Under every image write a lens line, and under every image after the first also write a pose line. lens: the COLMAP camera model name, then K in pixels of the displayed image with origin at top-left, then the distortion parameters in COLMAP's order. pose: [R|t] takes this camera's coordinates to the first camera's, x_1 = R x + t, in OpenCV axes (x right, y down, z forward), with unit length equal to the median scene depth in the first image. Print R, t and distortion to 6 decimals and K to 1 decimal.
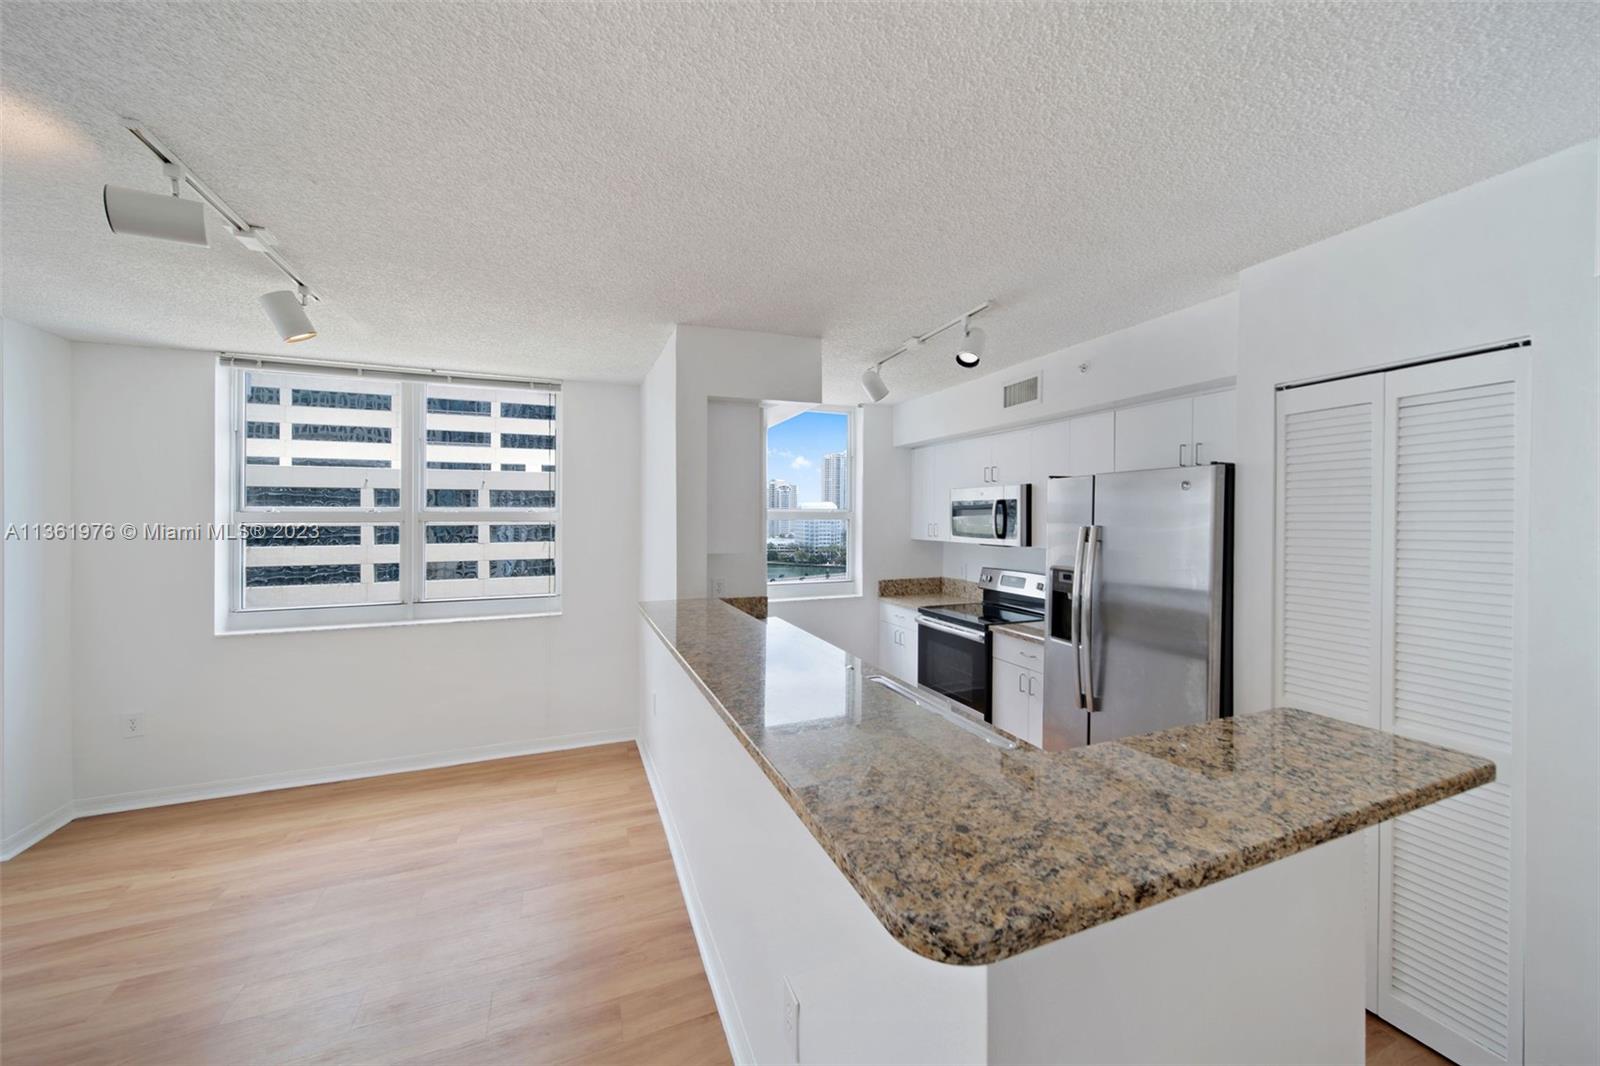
lens RADIAL K [[683.4, 0, 797.2], [0, 683.4, 515.8], [0, 0, 1]] dist [-0.000230, 0.000048]
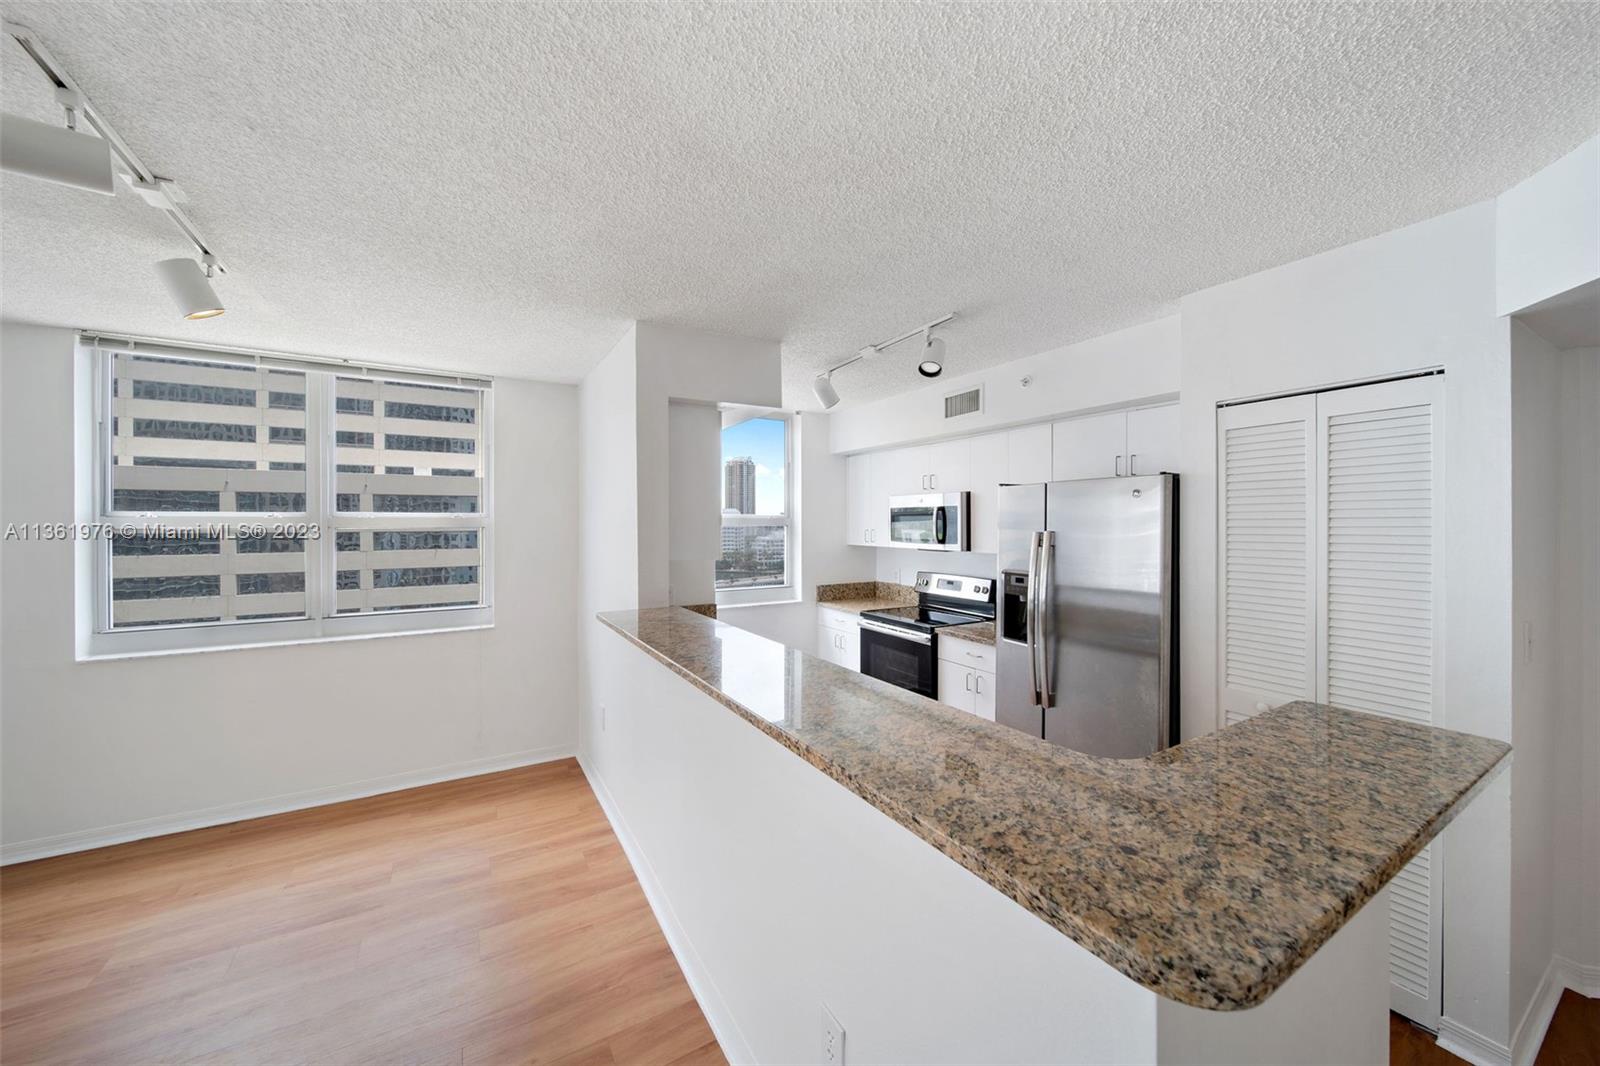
lens RADIAL K [[665.8, 0, 803.1], [0, 665.8, 525.2], [0, 0, 1]] dist [-0.007440, -0.000393]
pose [[0.986920, 0.000146, 0.161213, -0.098682], [-0.000832, 0.999991, 0.004190, 0.000927], [-0.161210, -0.004269, 0.986911, 0.046535]]
